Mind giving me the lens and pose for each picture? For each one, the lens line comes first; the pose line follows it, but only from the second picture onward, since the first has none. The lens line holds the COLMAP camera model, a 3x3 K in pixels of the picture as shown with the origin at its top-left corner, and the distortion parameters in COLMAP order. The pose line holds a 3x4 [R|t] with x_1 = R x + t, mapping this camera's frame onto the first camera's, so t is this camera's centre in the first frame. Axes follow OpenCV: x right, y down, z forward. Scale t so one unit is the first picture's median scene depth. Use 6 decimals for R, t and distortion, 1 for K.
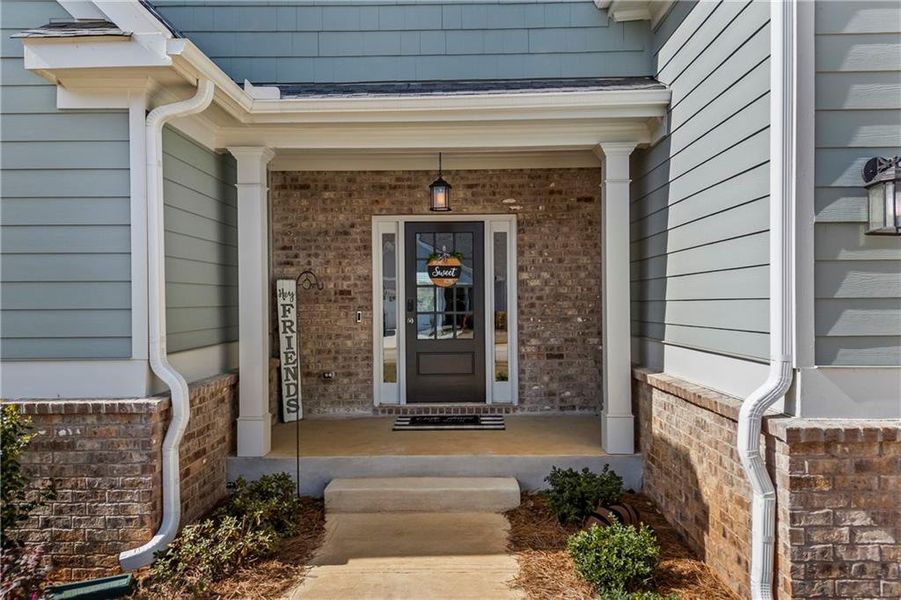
lens RADIAL K [[668.5, 0, 446.7], [0, 668.5, 297.1], [0, 0, 1]] dist [0.084674, -0.086090]
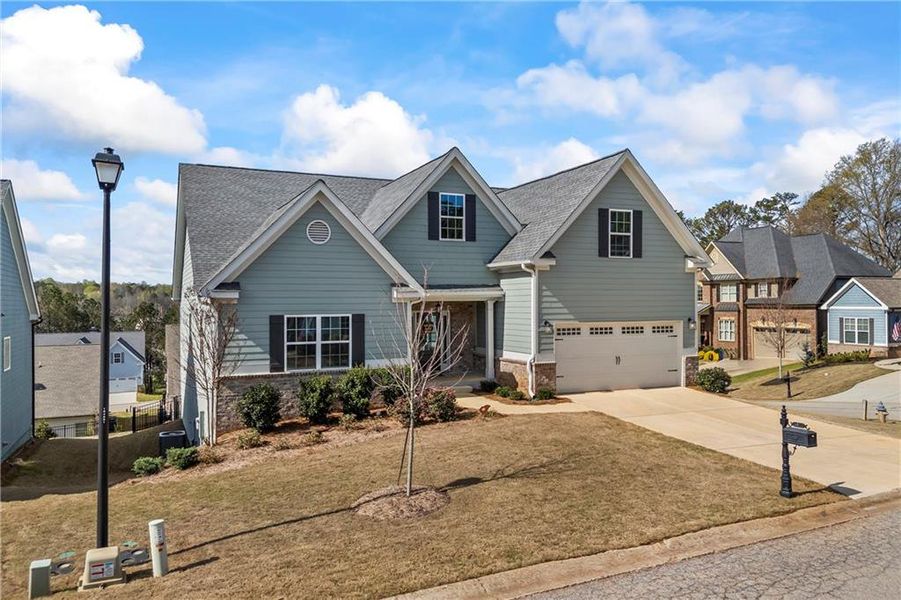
lens RADIAL K [[668.5, 0, 448.0], [0, 668.5, 304.6], [0, 0, 1]] dist [0.084674, -0.086090]
pose [[0.907472, 0.000230, 0.420112, -1.649923], [-0.003351, 0.999972, 0.006691, -0.230848], [-0.420099, -0.007480, 0.907448, -2.499599]]
